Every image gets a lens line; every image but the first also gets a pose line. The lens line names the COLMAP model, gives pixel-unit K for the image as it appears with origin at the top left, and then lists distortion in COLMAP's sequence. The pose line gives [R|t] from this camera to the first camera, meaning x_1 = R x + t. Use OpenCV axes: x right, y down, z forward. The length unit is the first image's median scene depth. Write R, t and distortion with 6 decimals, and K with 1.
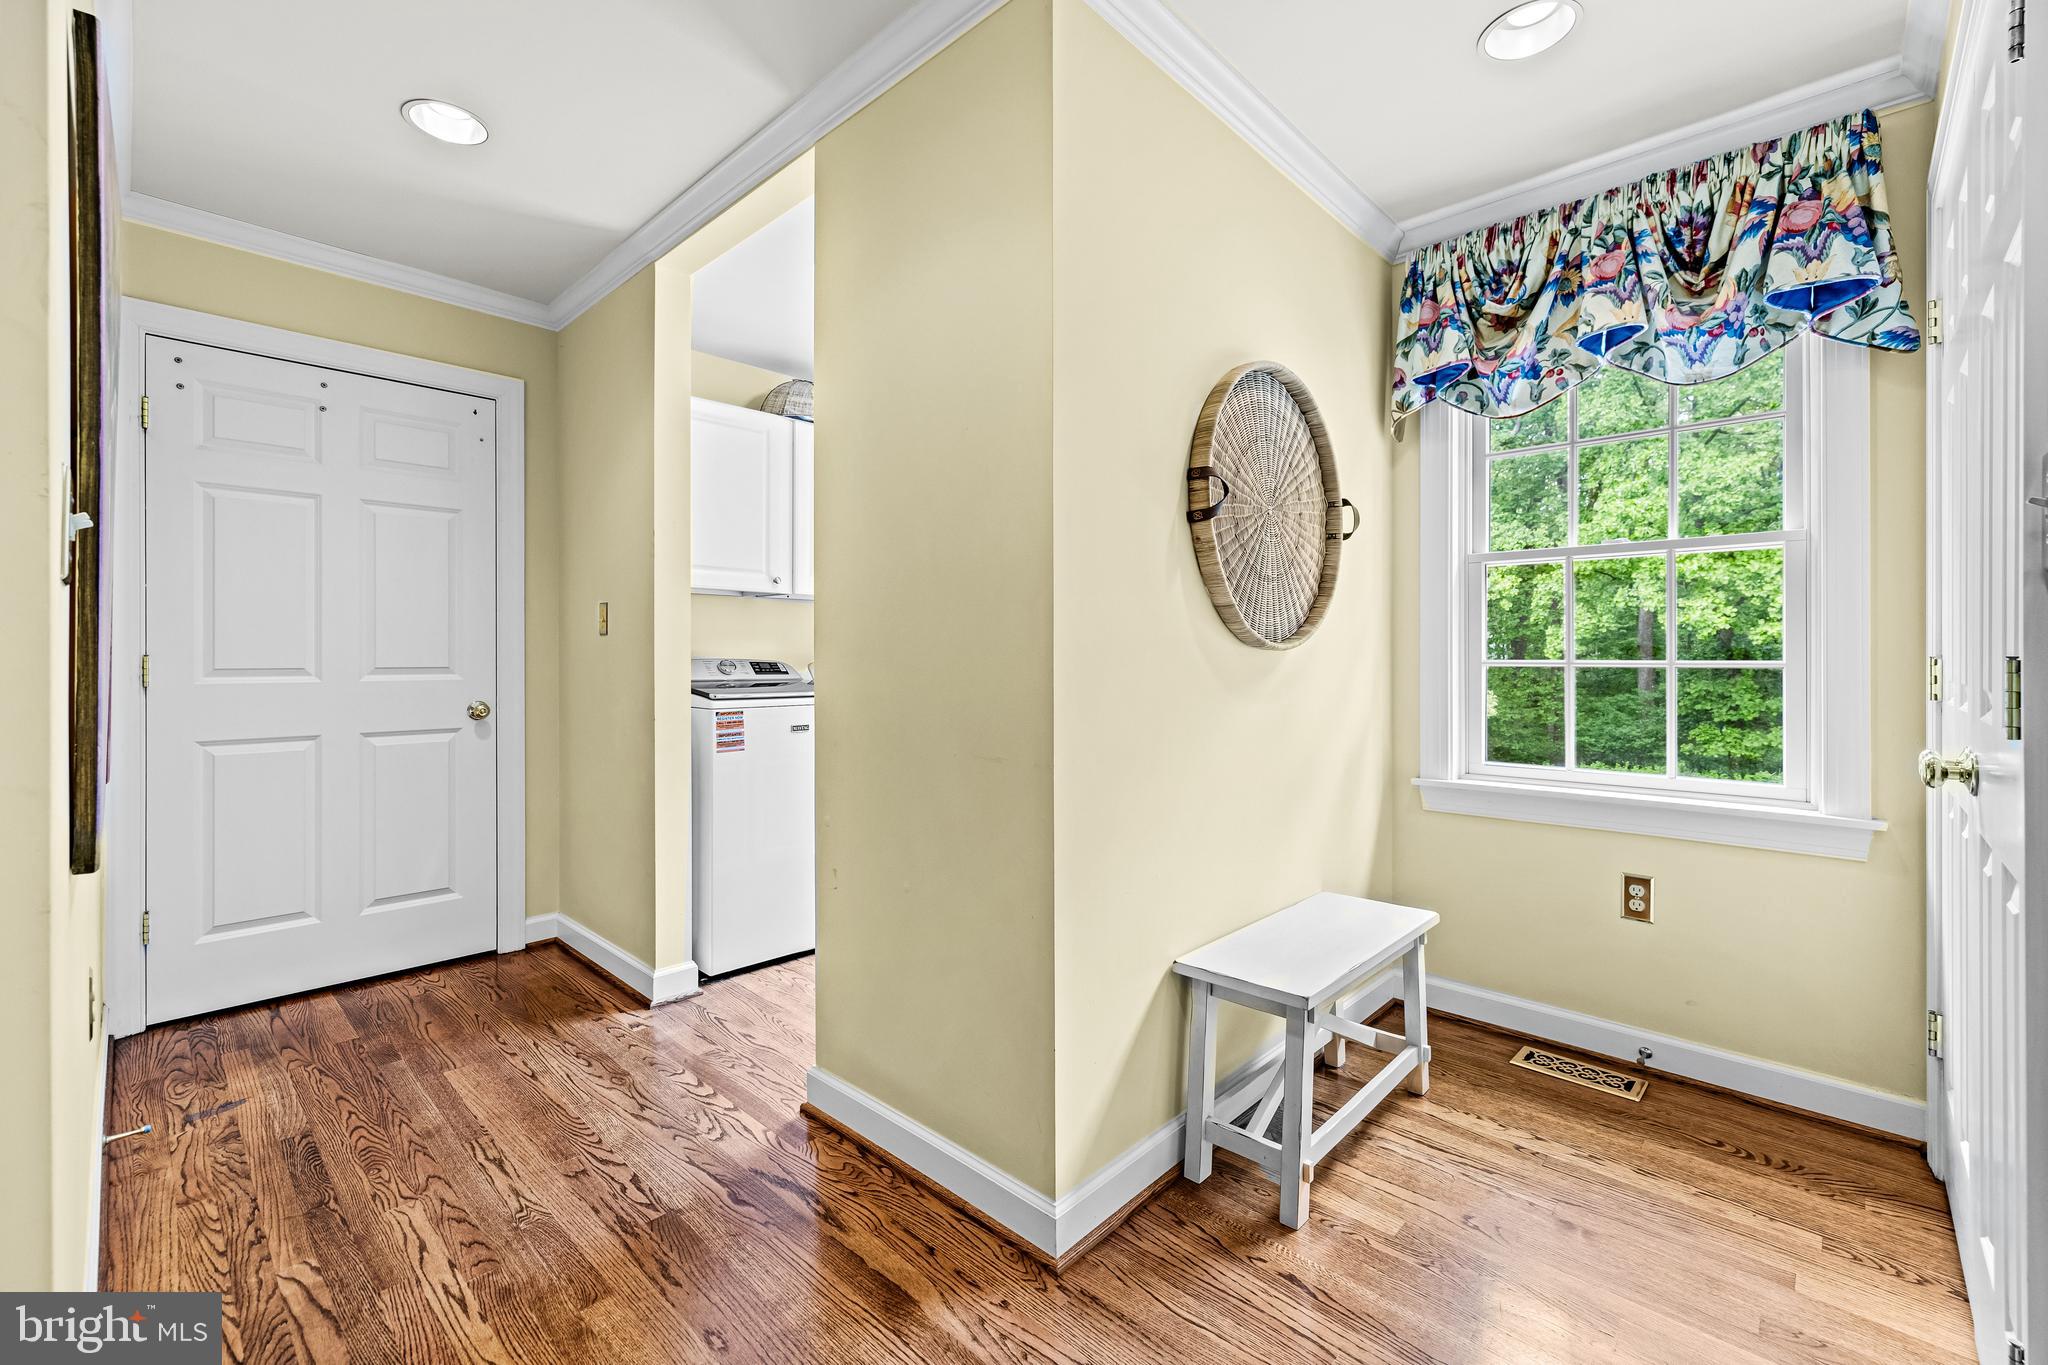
lens RADIAL K [[862.8, 0, 1018.0], [0, 862.8, 651.1], [0, 0, 1]] dist [-0.001081, -0.000095]
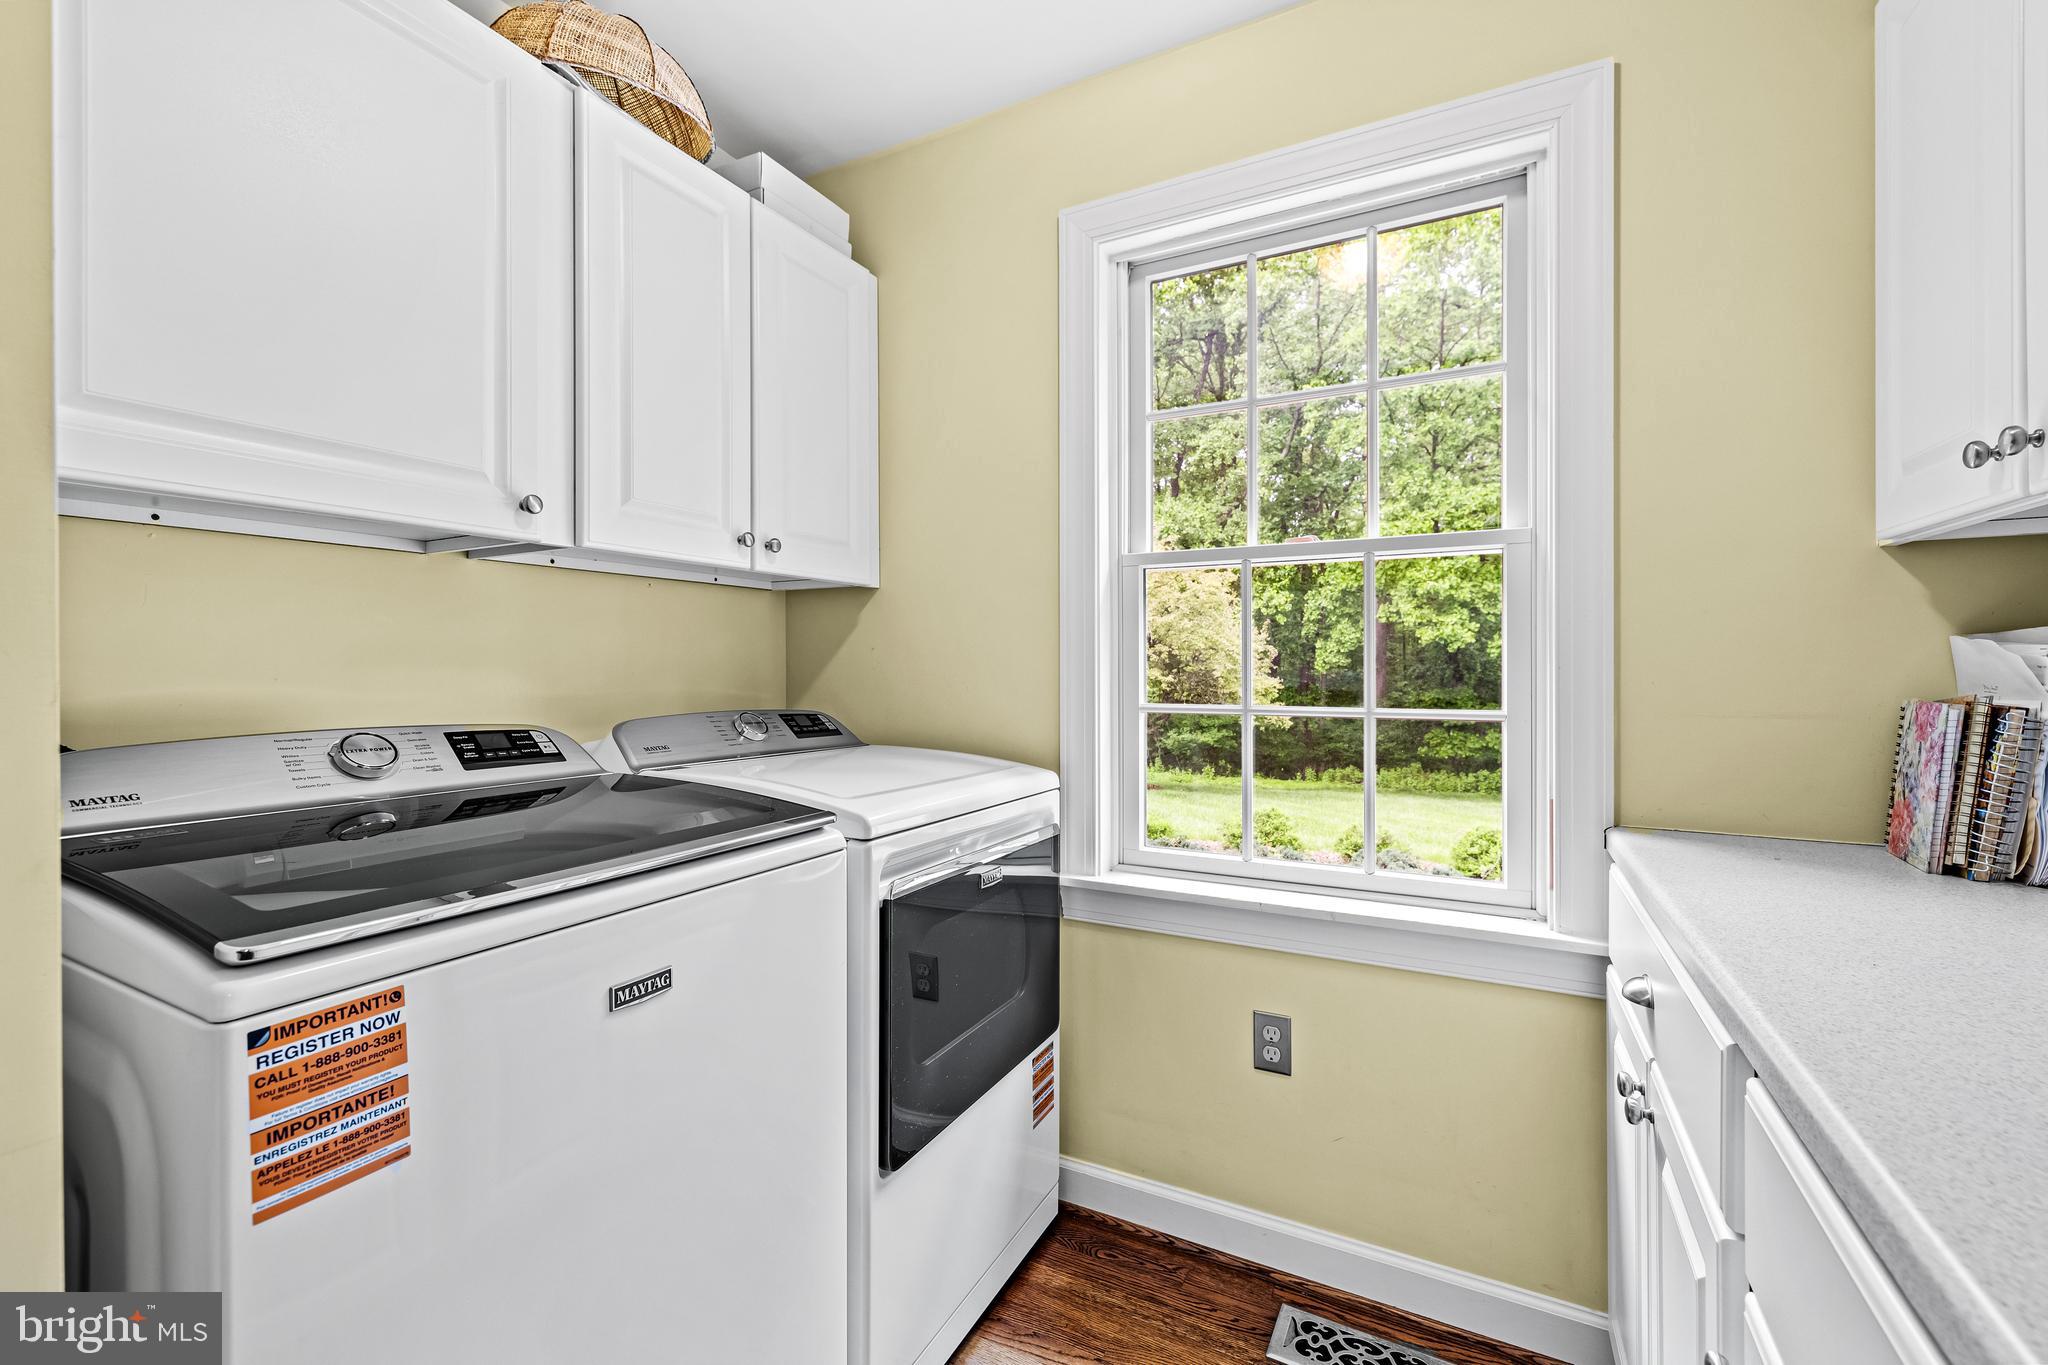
lens RADIAL K [[862.8, 0, 1018.0], [0, 862.8, 651.1], [0, 0, 1]] dist [-0.001081, -0.000095]
pose [[0.961560, -0.001572, 0.274592, -0.032323], [0.005787, 0.999877, -0.014543, -0.002380], [-0.274535, 0.015573, 0.961451, 0.105730]]
